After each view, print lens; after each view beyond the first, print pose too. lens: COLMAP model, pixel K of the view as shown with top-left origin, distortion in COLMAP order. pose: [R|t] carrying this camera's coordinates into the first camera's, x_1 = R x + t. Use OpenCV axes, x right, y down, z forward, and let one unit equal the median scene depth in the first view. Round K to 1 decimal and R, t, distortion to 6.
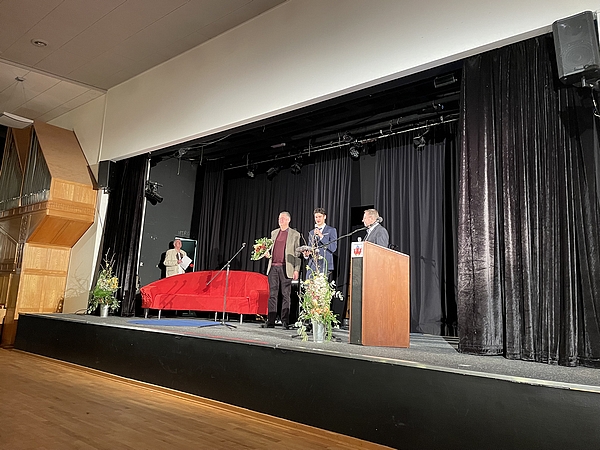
lens RADIAL K [[457.6, 0, 300.0], [0, 457.6, 225.0], [0, 0, 1]] dist [0.103286, -0.143506]
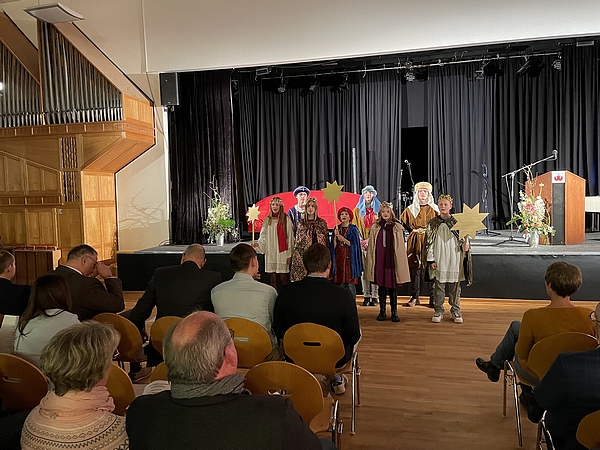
lens RADIAL K [[457.6, 0, 300.0], [0, 457.6, 225.0], [0, 0, 1]] dist [0.103286, -0.143506]
pose [[0.887715, -0.095629, 0.450352, -1.157173], [-0.009445, 0.974201, 0.225484, -0.108479], [-0.460297, -0.204419, 0.863910, 0.144028]]
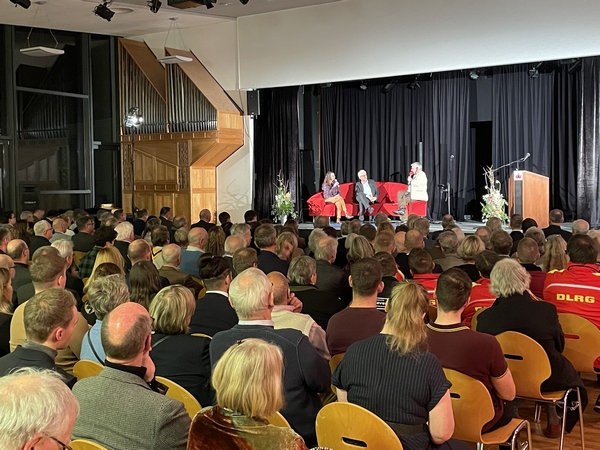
lens RADIAL K [[801.0, 0, 300.0], [0, 801.0, 225.0], [0, 0, 1]] dist [0.078732, -0.025710]
pose [[0.993329, -0.062506, 0.096909, -0.963650], [0.040320, 0.975570, 0.215958, -0.437838], [-0.108040, -0.210610, 0.971582, -1.817858]]
